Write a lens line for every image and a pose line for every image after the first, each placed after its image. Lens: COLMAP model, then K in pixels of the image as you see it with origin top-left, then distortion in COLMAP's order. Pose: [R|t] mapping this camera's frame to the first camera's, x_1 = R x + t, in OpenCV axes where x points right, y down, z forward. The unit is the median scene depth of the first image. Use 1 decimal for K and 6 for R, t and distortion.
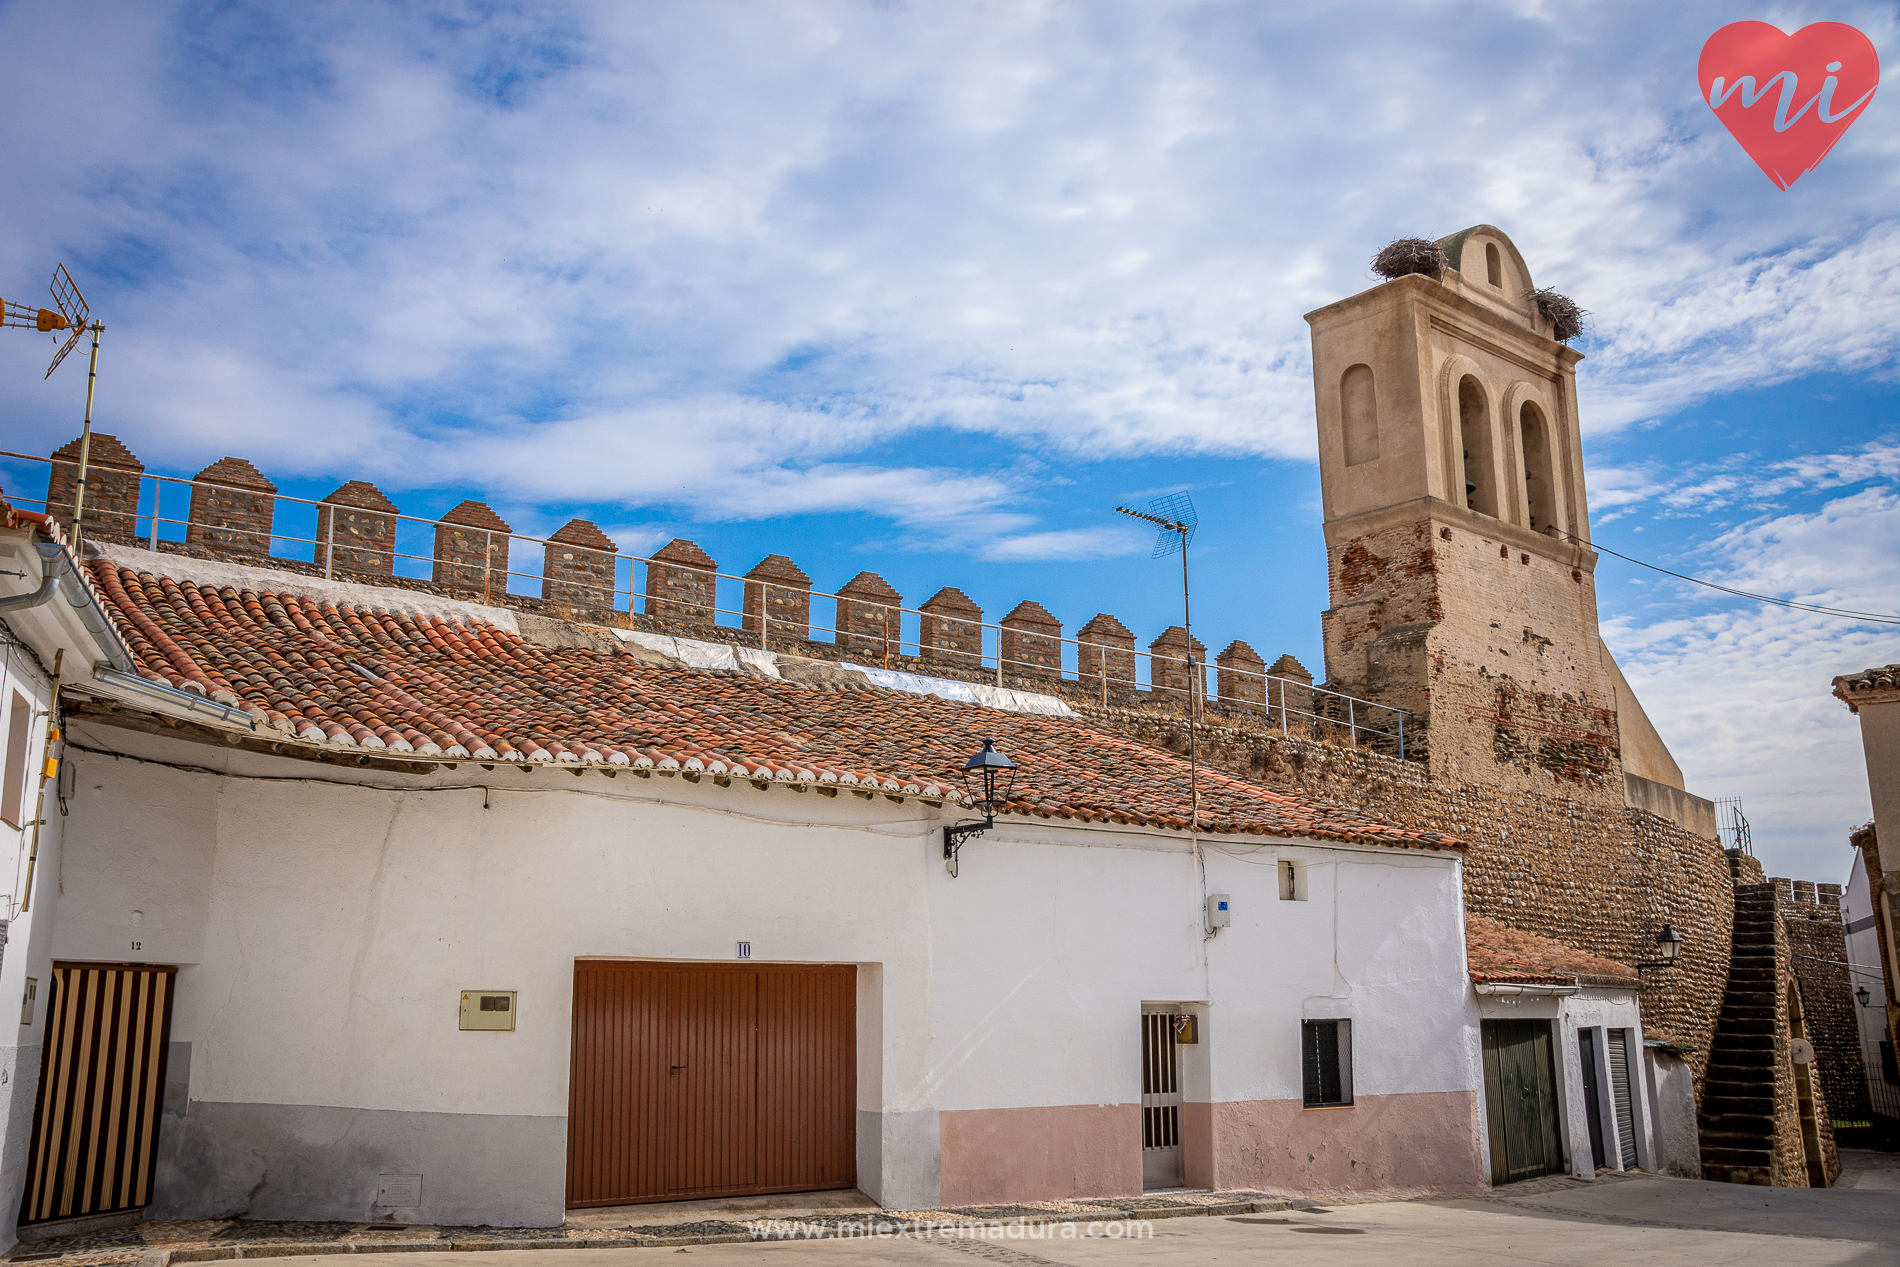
lens RADIAL K [[1763.5, 0, 950.0], [0, 1763.5, 633.5], [0, 0, 1]] dist [0.001661, 0.013667]
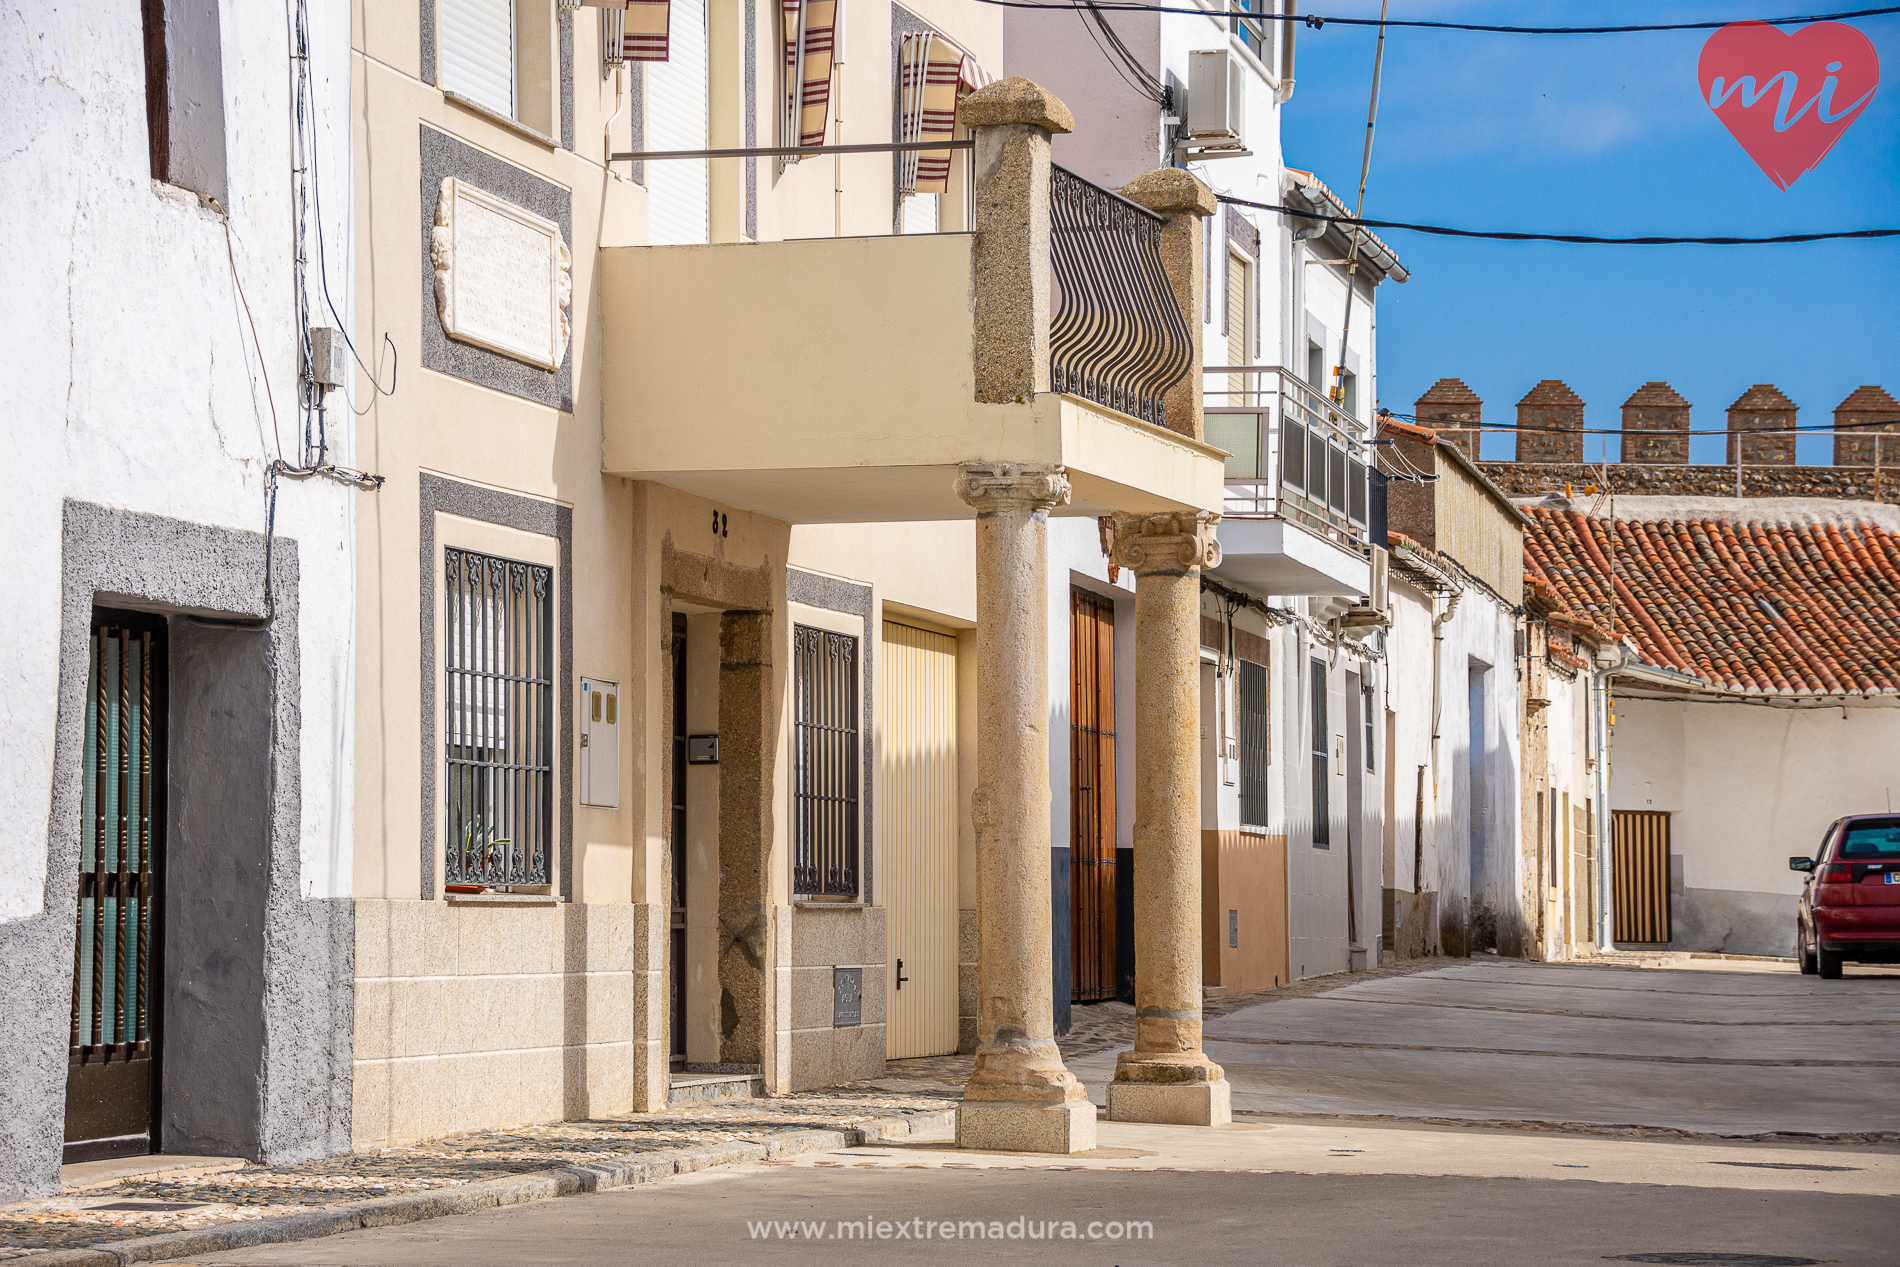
lens RADIAL K [[5313.6, 0, 950.0], [0, 5313.6, 633.5], [0, 0, 1]] dist [1.057563, 0.379495]
pose [[0.880527, -0.014172, -0.473783, 1.466786], [0.093549, 0.985088, 0.144395, -0.820729], [0.464672, -0.171466, 0.868723, -3.930745]]
